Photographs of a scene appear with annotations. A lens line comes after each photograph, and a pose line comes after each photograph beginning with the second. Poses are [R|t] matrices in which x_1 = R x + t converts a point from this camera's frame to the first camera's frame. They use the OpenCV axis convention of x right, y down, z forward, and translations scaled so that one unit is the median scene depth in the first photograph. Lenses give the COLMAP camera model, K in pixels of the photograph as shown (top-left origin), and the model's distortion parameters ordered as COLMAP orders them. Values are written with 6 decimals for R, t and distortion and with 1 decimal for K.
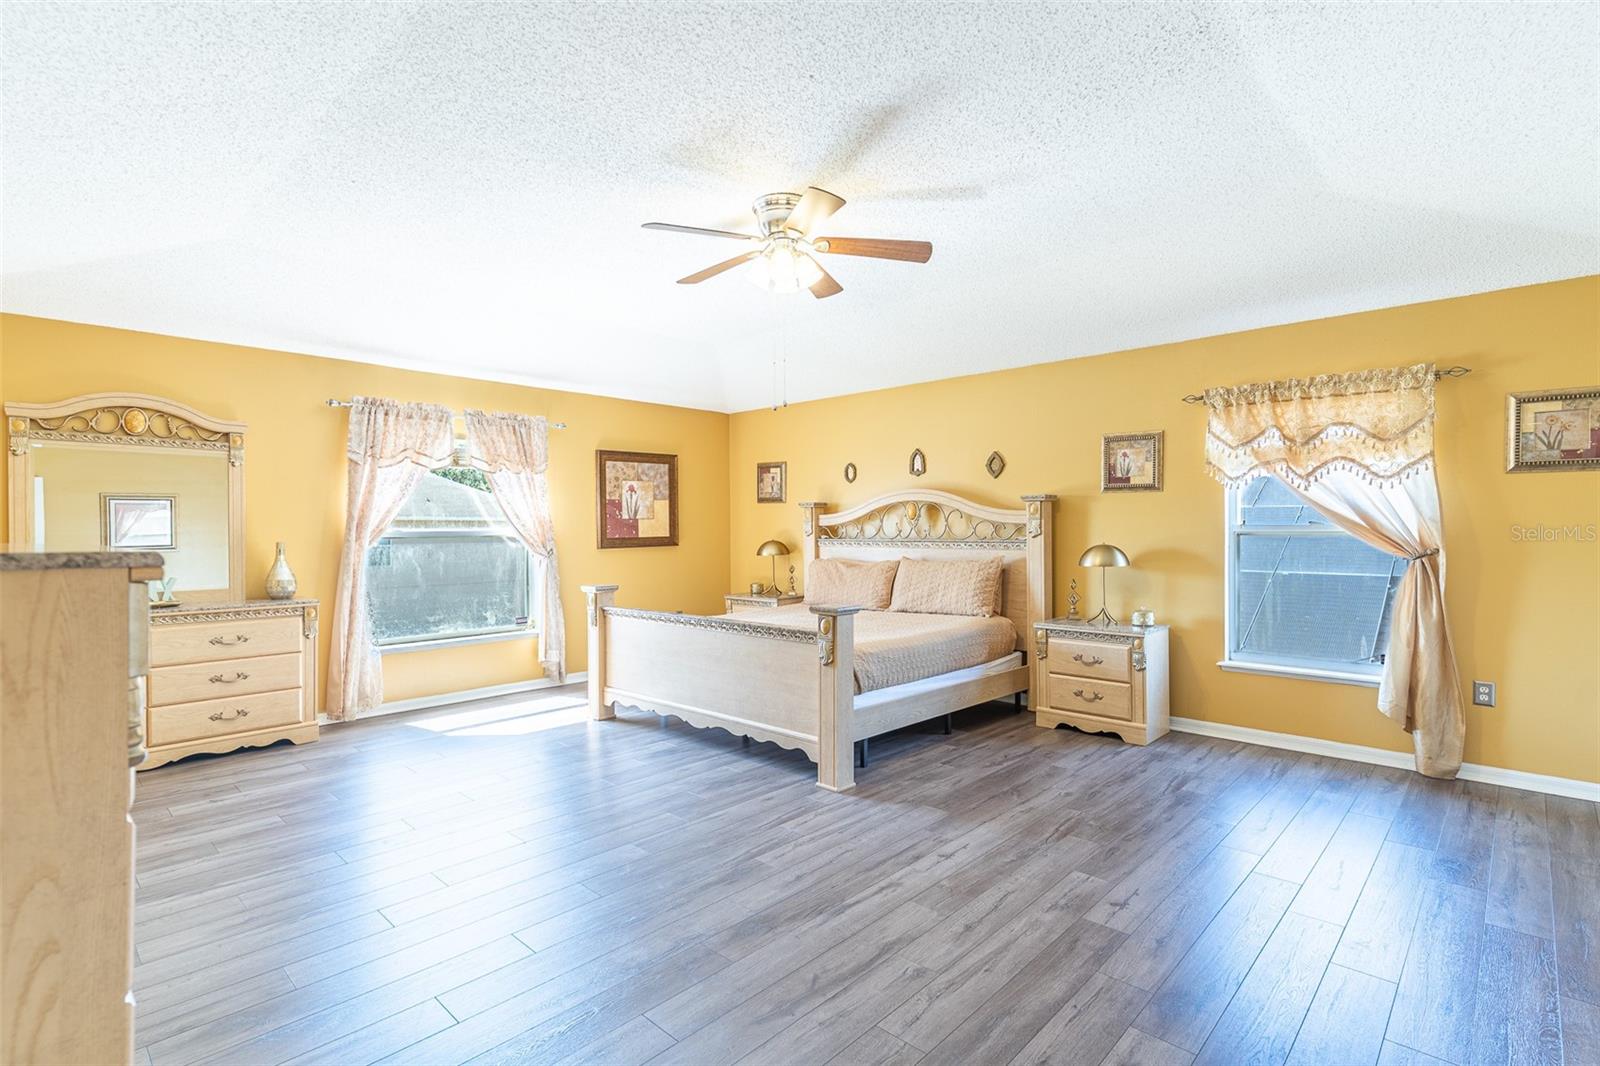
lens RADIAL K [[772.1, 0, 796.7], [0, 772.1, 528.4], [0, 0, 1]] dist [0.000676, -0.000766]
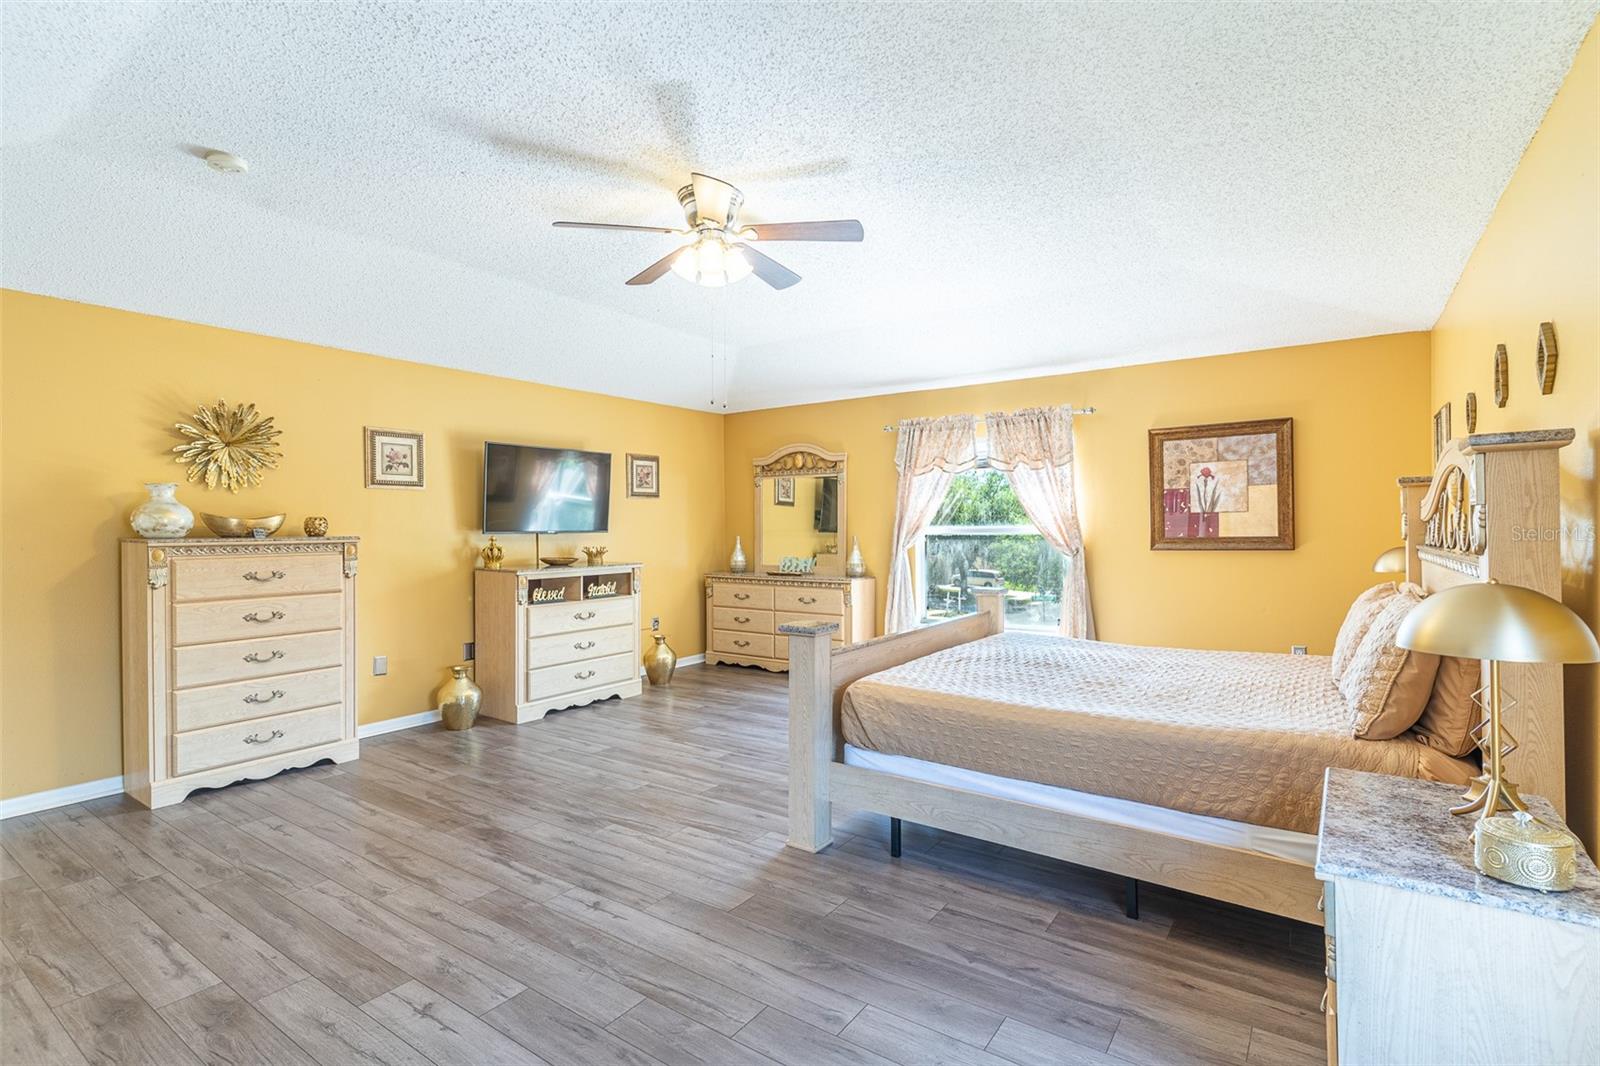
lens RADIAL K [[772.1, 0, 797.3], [0, 772.1, 529.9], [0, 0, 1]] dist [0.000676, -0.000766]
pose [[0.137530, 0.007706, -0.990468, 0.772442], [0.006401, 0.999942, 0.008668, -0.006914], [0.990477, -0.007532, 0.137473, 0.784686]]
